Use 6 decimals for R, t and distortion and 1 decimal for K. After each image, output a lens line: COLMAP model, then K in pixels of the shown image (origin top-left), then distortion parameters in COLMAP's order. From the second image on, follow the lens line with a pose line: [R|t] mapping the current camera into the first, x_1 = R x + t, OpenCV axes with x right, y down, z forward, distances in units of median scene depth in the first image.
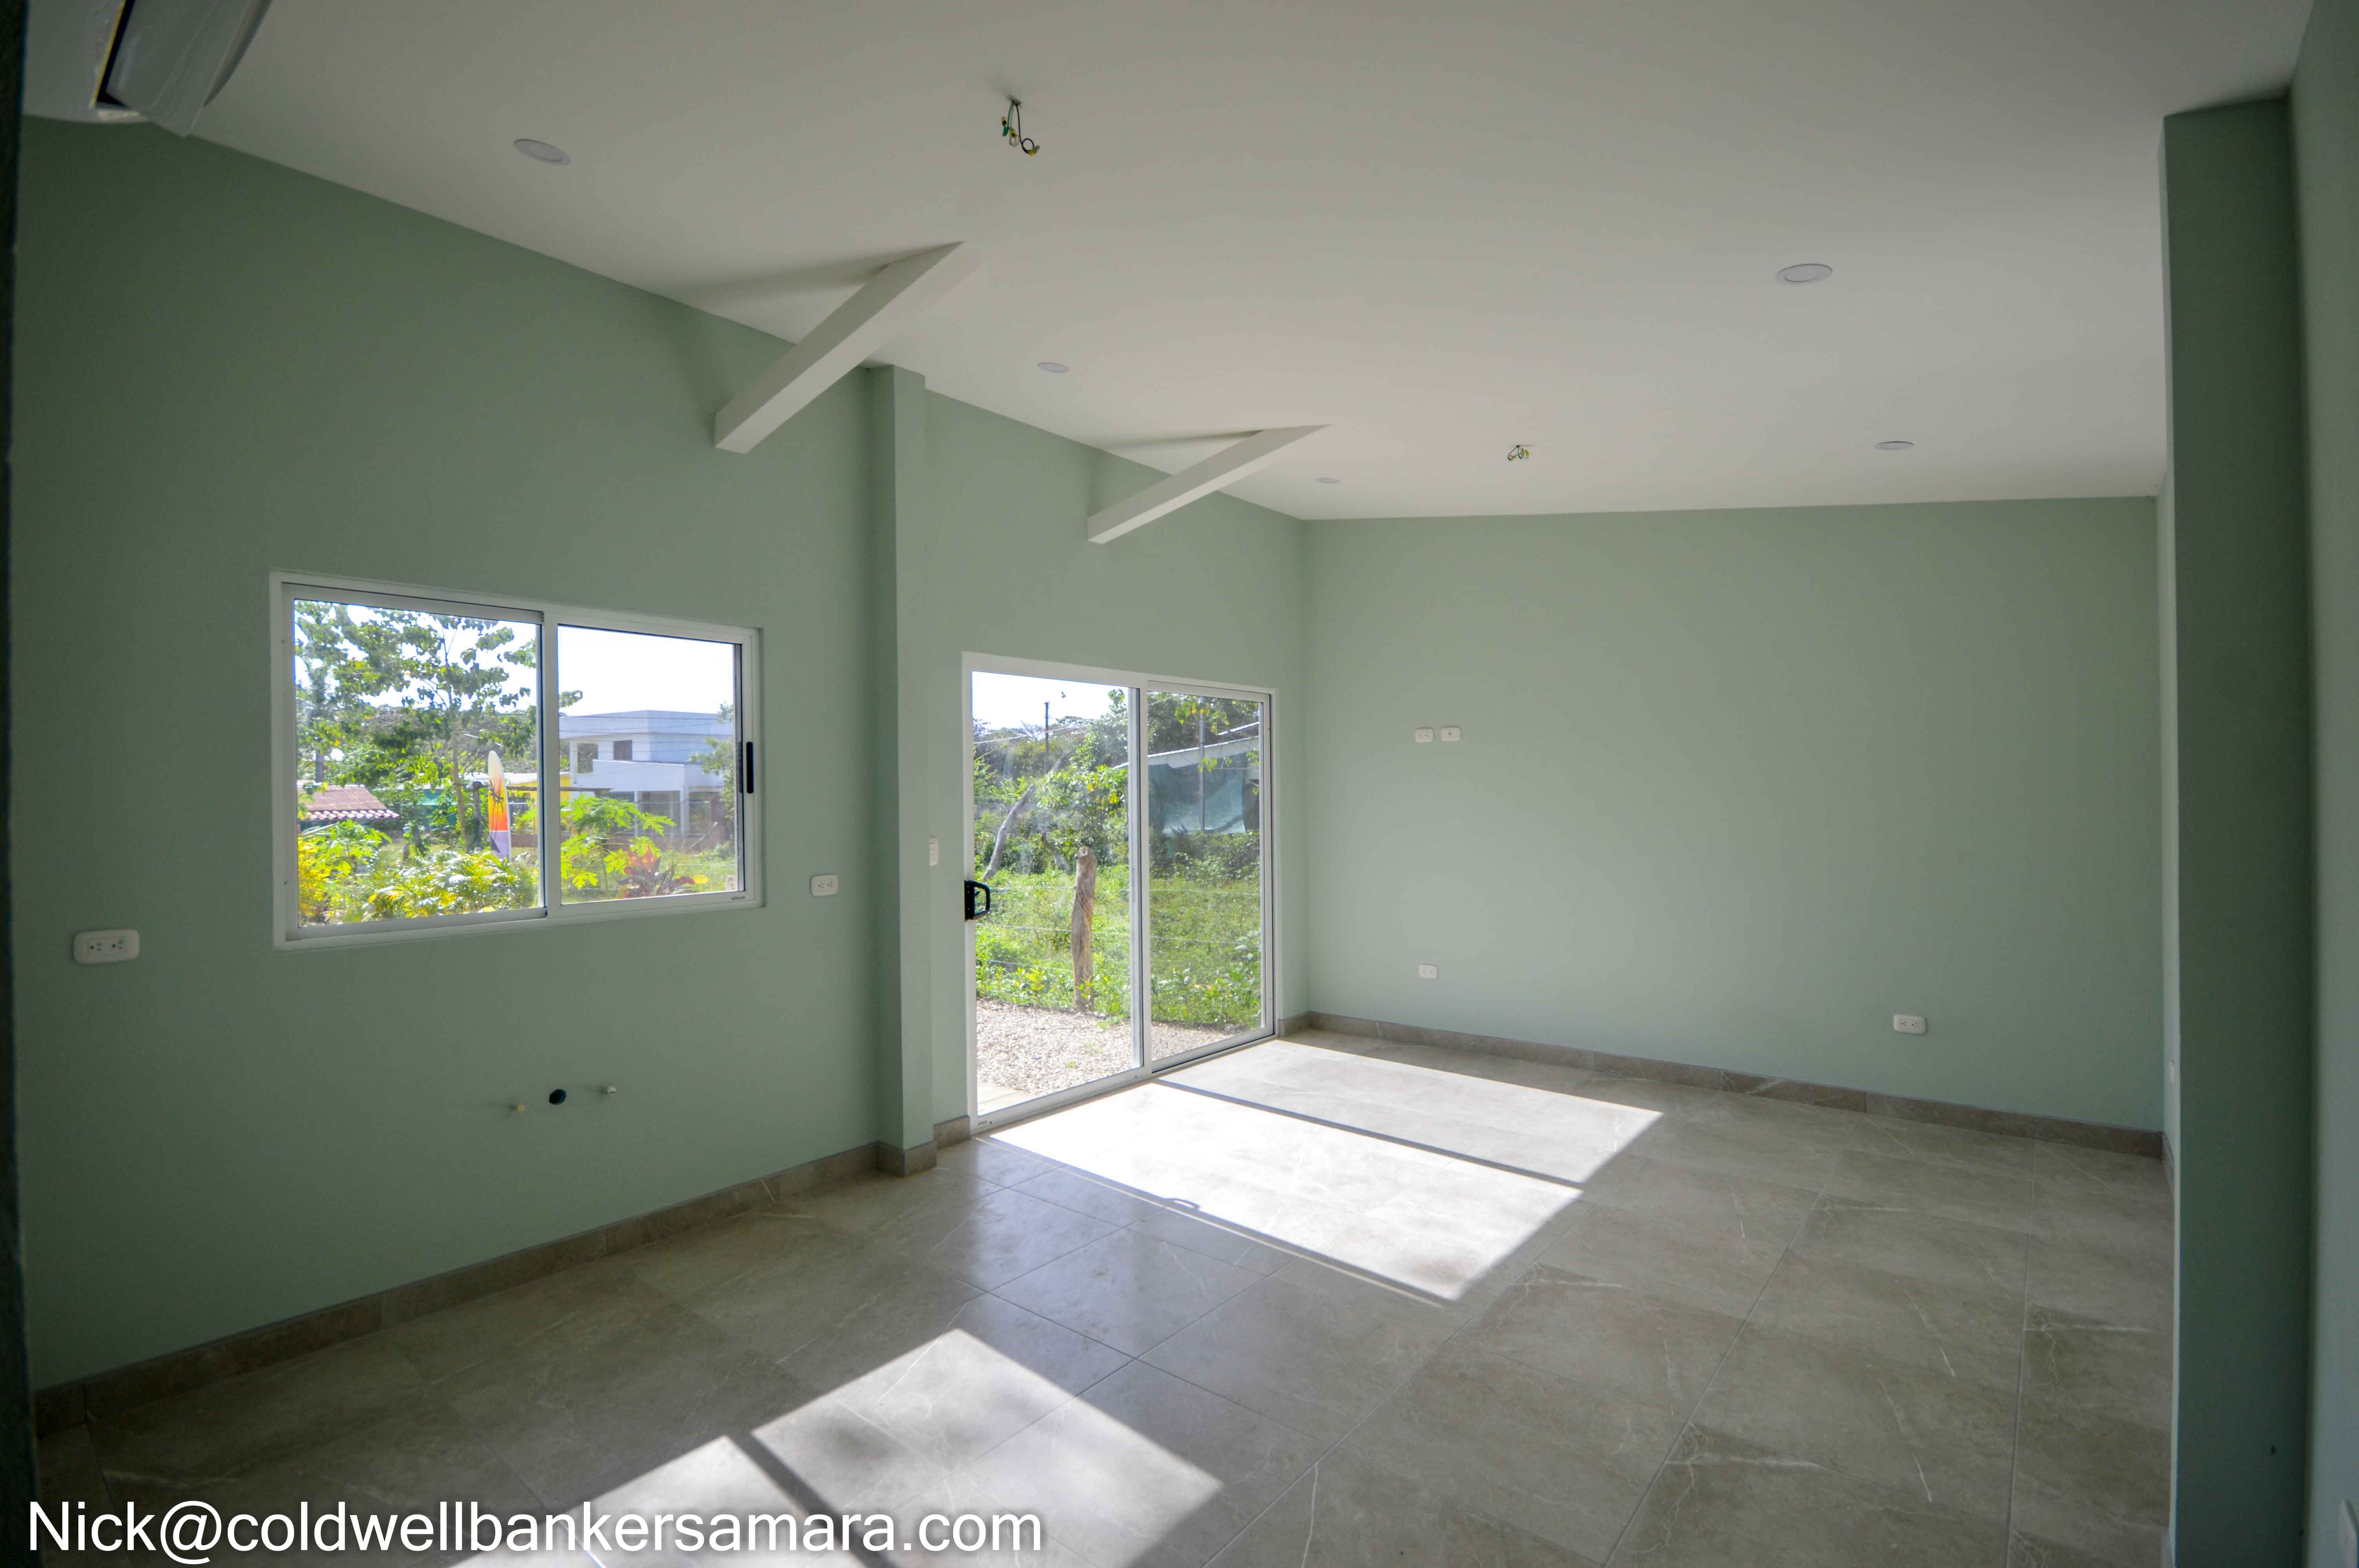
lens RADIAL K [[1053.3, 0, 1184.3], [0, 1053.3, 793.1], [0, 0, 1]] dist [-0.000770, 0.000335]
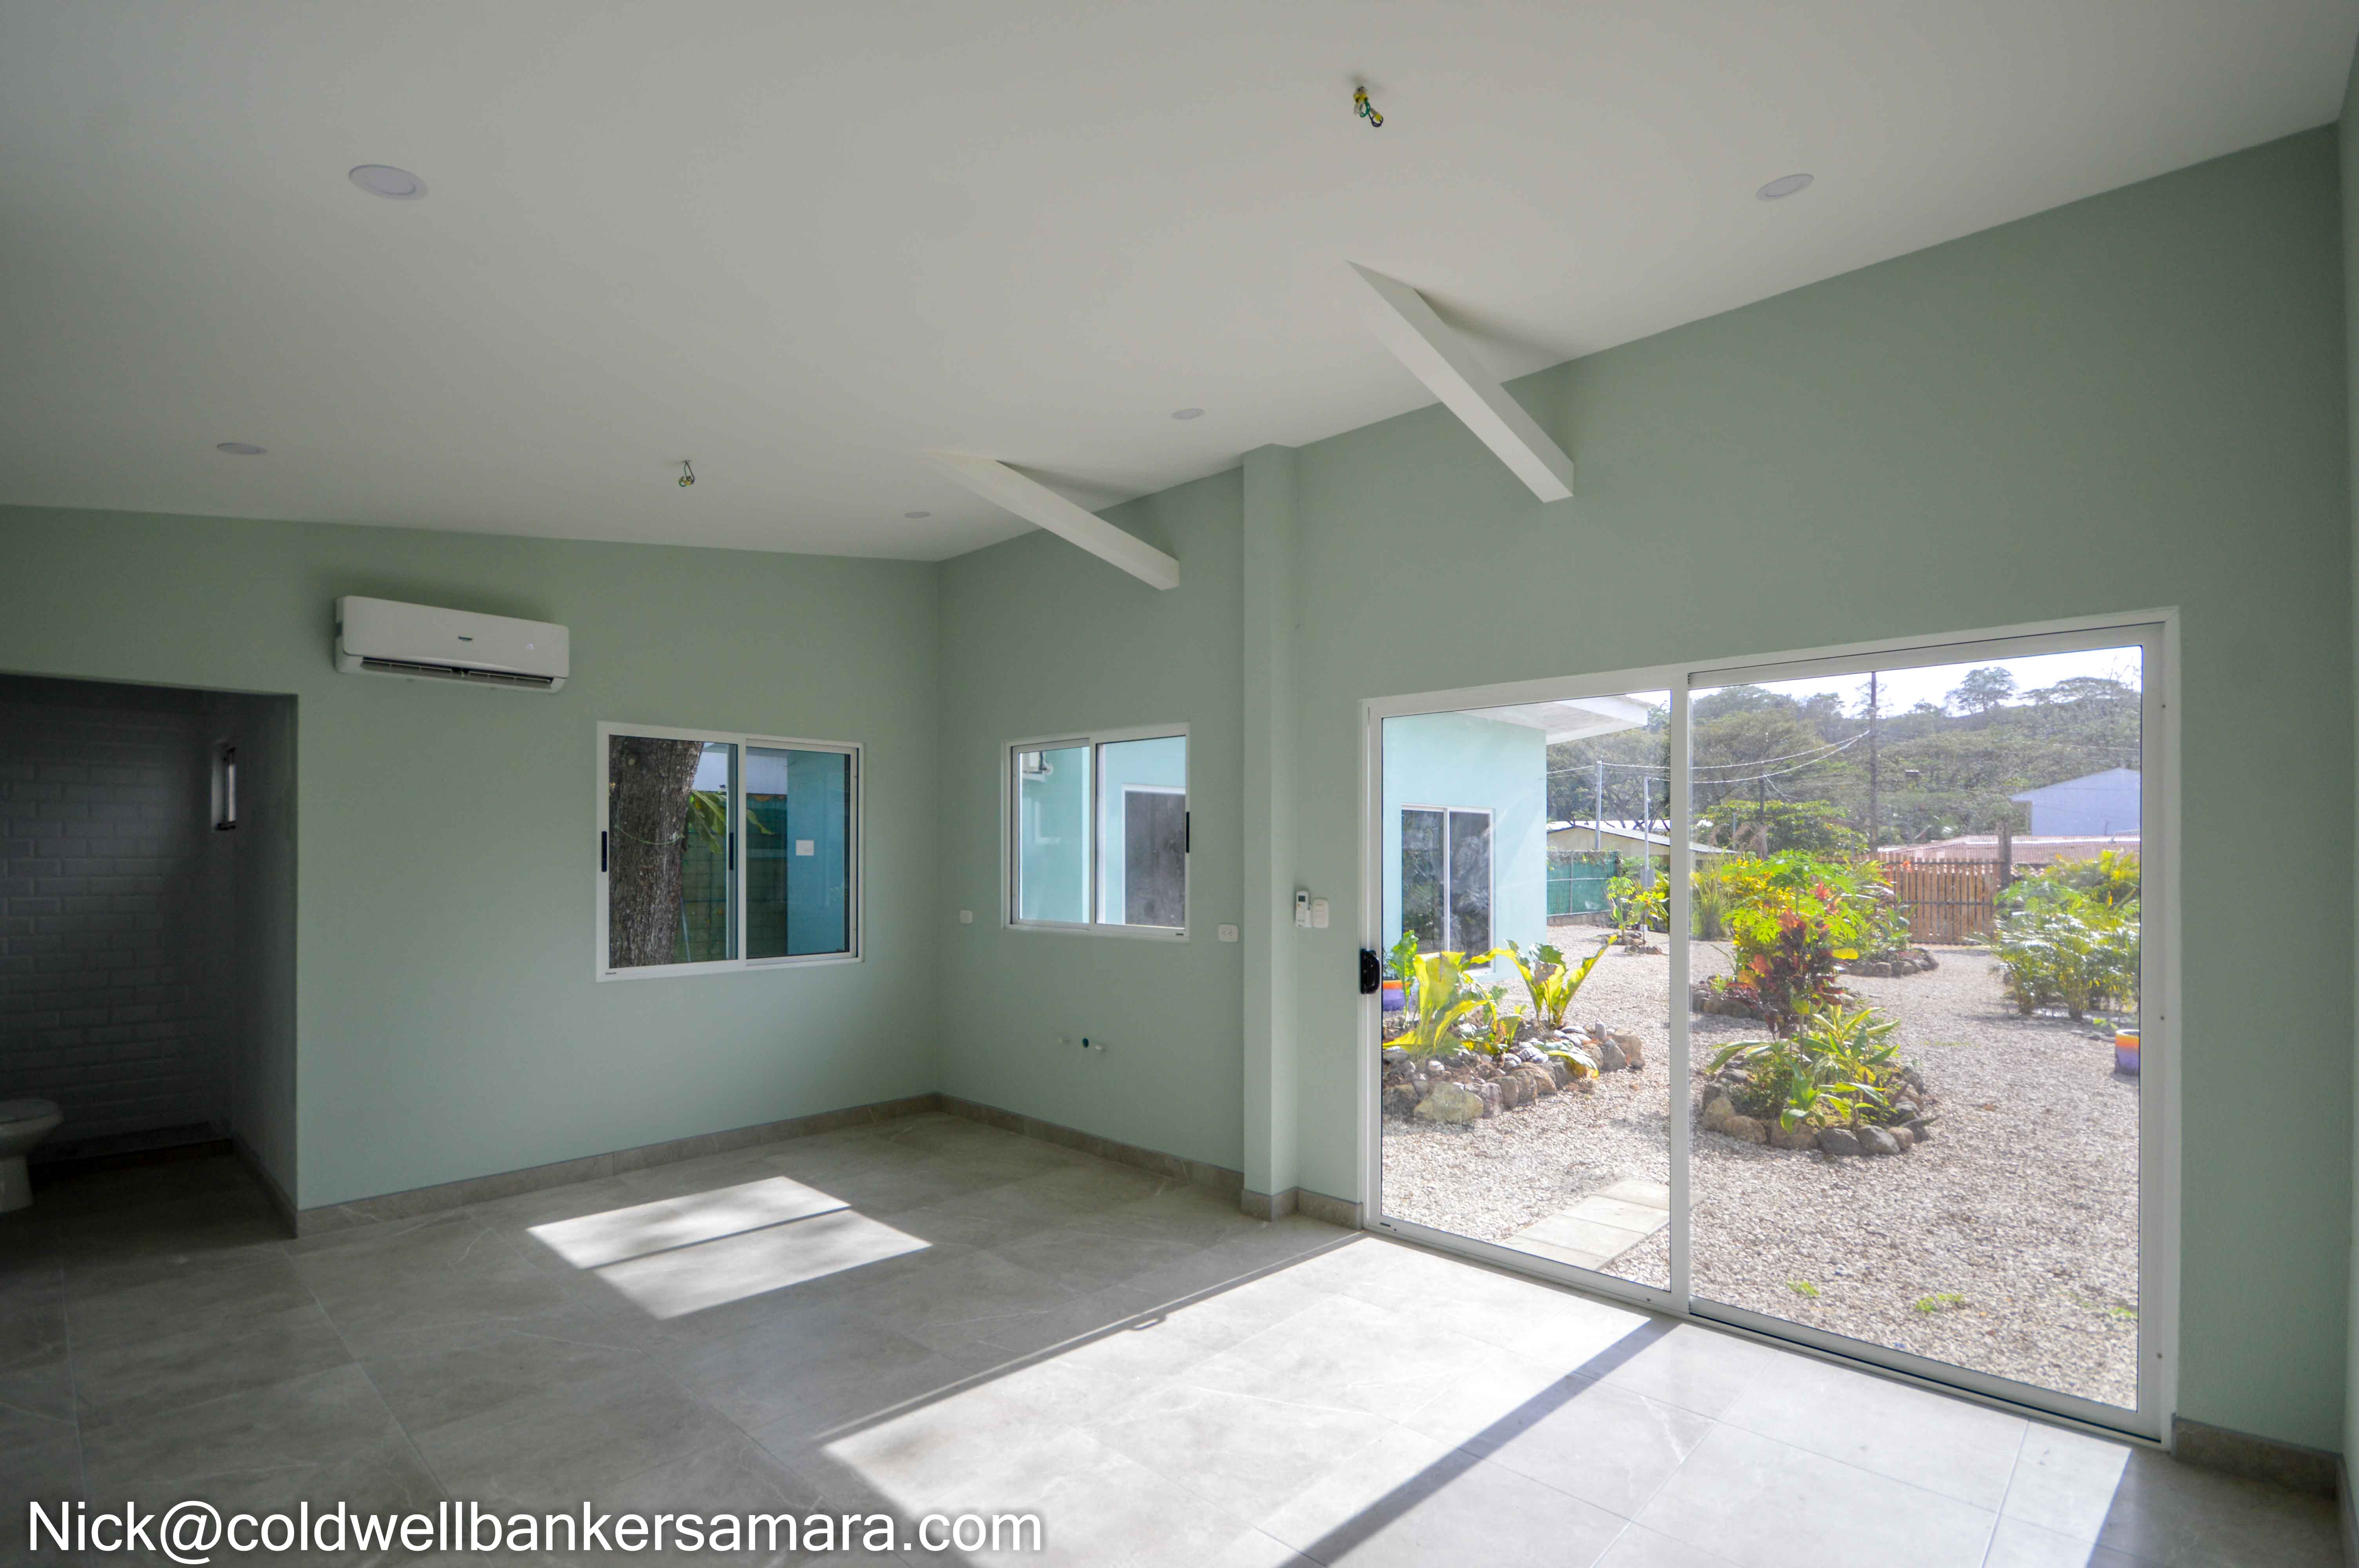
lens RADIAL K [[1088.4, 0, 1184.0], [0, 1088.4, 879.4], [0, 0, 1]] dist [-0.002404, -0.000305]
pose [[-0.065221, 0.032620, -0.997338, 0.741636], [-0.001125, 0.999463, 0.032763, -0.009152], [0.997870, 0.003259, -0.065150, 0.904922]]
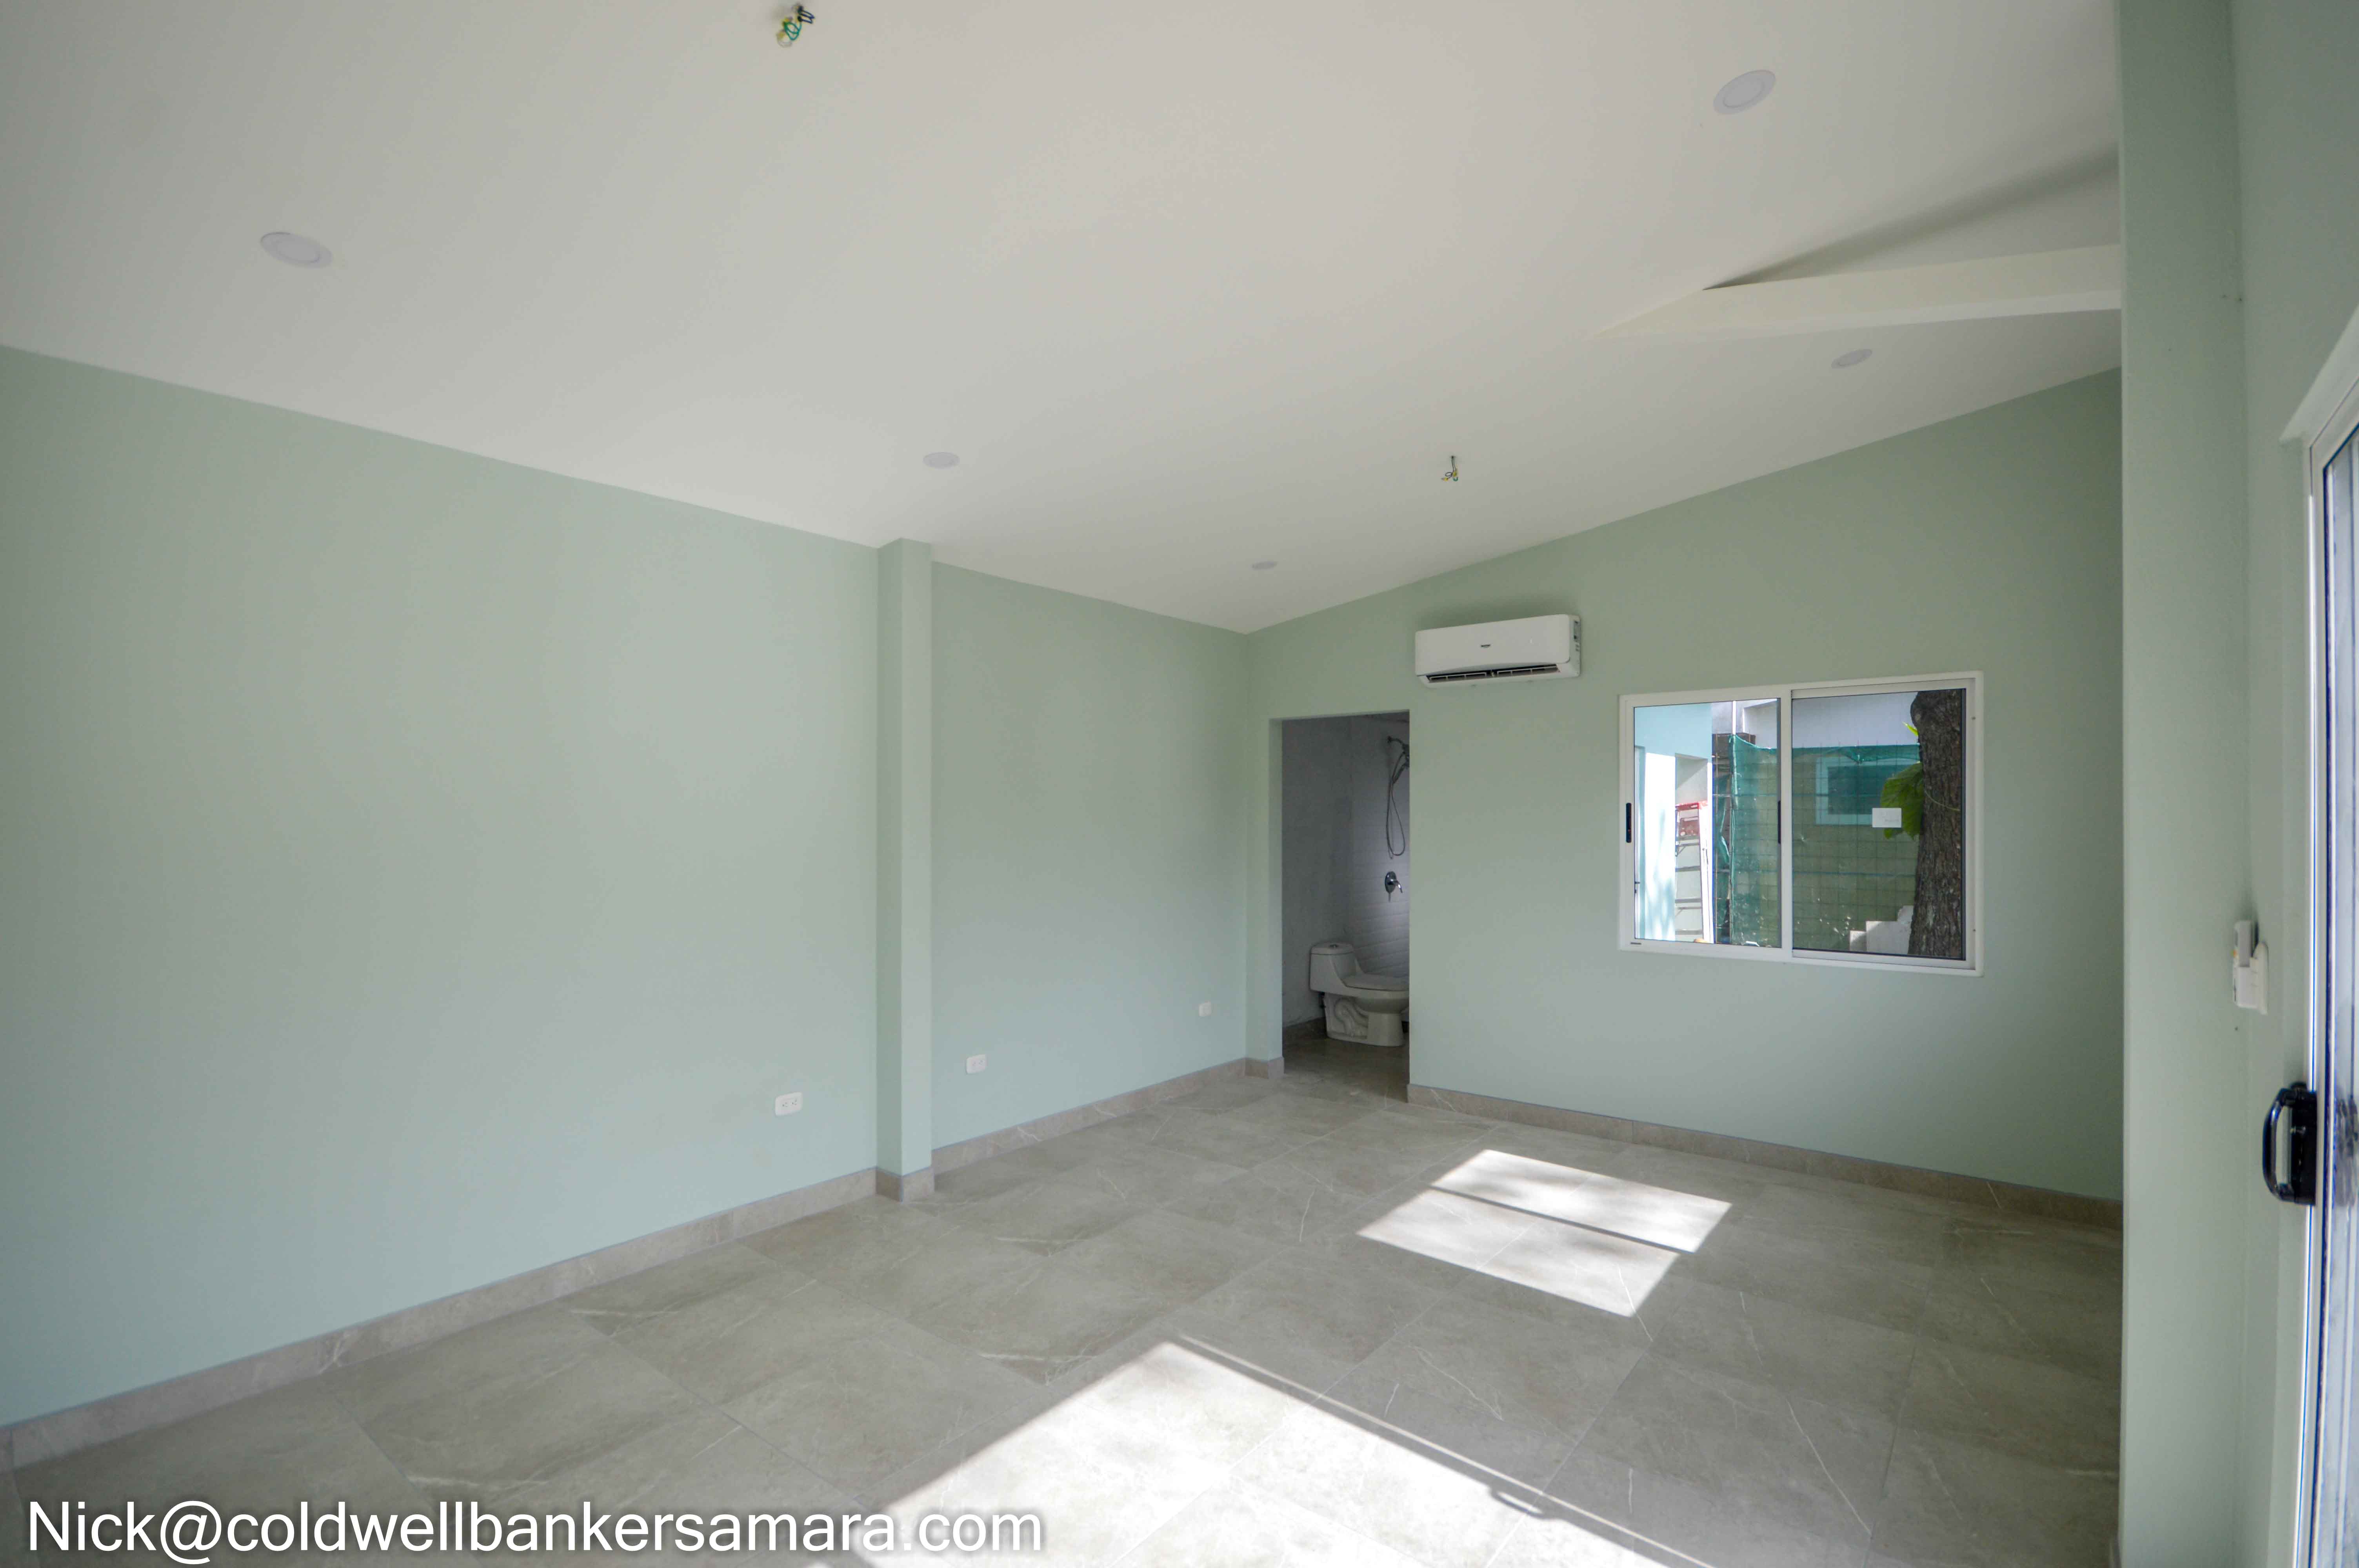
lens RADIAL K [[1077.0, 0, 1166.9], [0, 1077.0, 825.1], [0, 0, 1]] dist [-0.001901, -0.000130]
pose [[-0.999933, 0.010152, -0.005607, 0.170035], [0.010114, 0.999926, 0.006819, -0.009942], [0.005676, 0.006762, -0.999961, 1.349375]]
